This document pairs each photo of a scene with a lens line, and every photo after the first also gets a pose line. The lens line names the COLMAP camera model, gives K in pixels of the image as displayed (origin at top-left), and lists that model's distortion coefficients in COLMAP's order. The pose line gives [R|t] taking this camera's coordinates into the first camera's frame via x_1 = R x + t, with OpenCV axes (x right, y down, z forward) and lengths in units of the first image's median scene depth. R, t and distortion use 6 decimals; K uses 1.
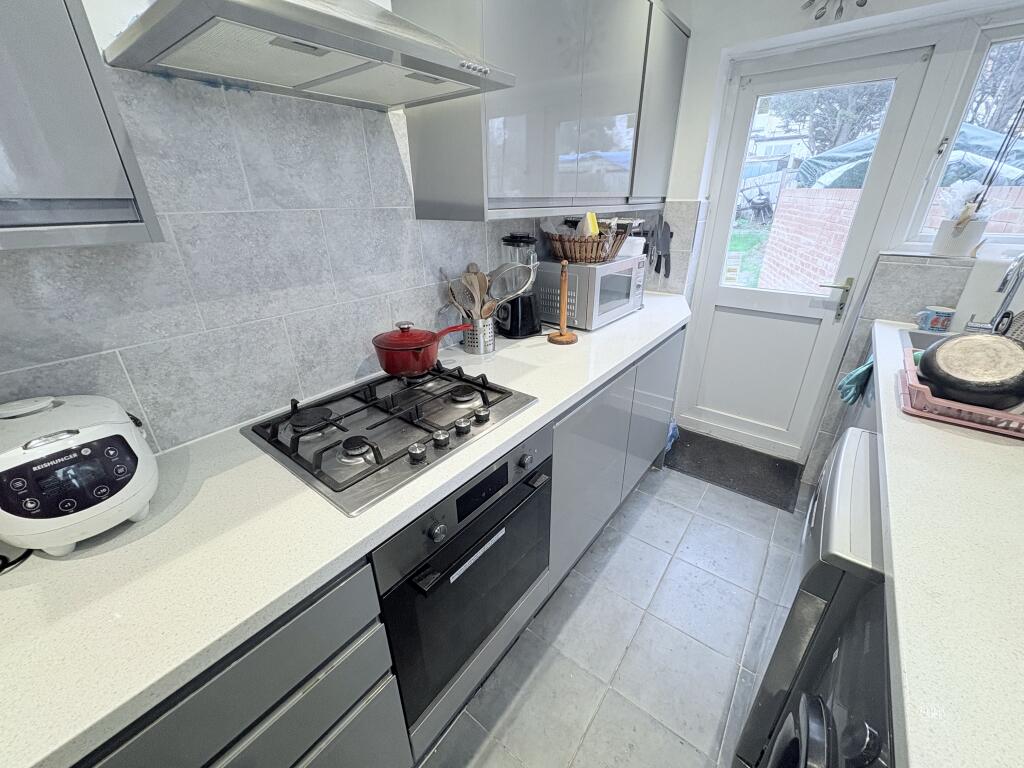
lens RADIAL K [[406.0, 0, 511.9], [0, 406.0, 384.0], [0, 0, 1]] dist [0.000984, 0.000020]
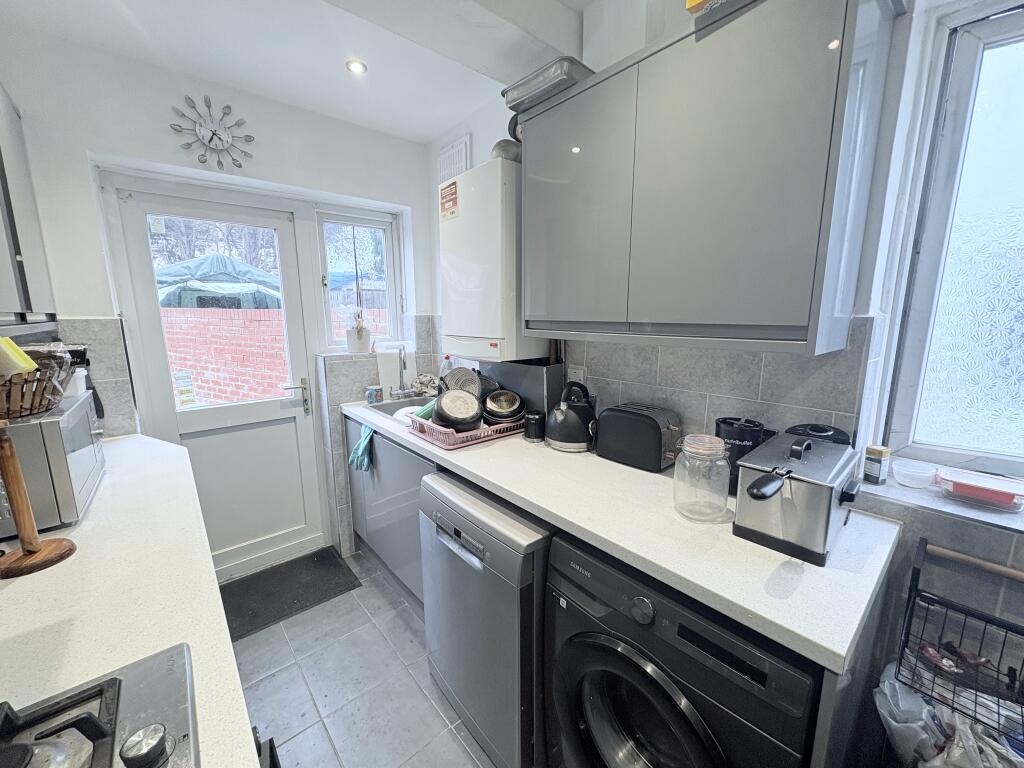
lens RADIAL K [[406.0, 0, 512.2], [0, 406.0, 383.5], [0, 0, 1]] dist [0.000984, 0.000020]
pose [[0.191700, -0.160510, 0.968239, -0.191934], [0.410723, 0.909116, 0.069391, -0.081798], [-0.891380, 0.384376, 0.240203, 0.188256]]
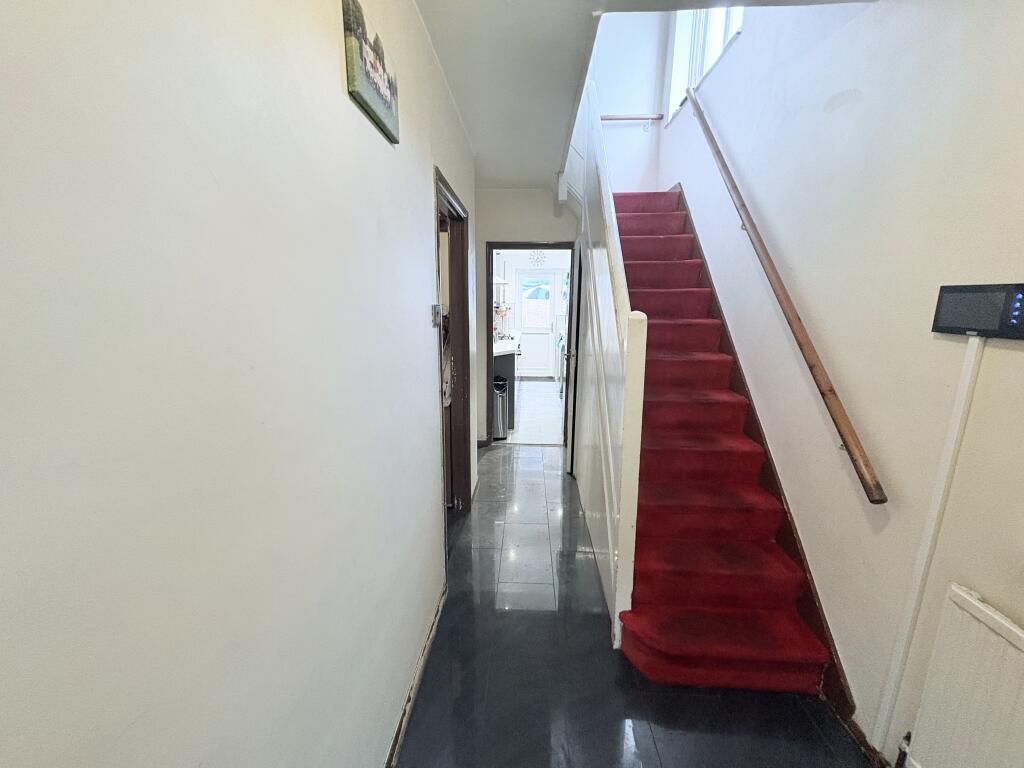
lens RADIAL K [[406.0, 0, 511.1], [0, 406.0, 384.7], [0, 0, 1]] dist [0.000984, 0.000020]
pose [[0.816055, -0.100974, 0.569086, -1.781647], [0.227021, 0.961485, -0.154944, 0.840392], [-0.531523, 0.255637, 0.807548, -1.794775]]
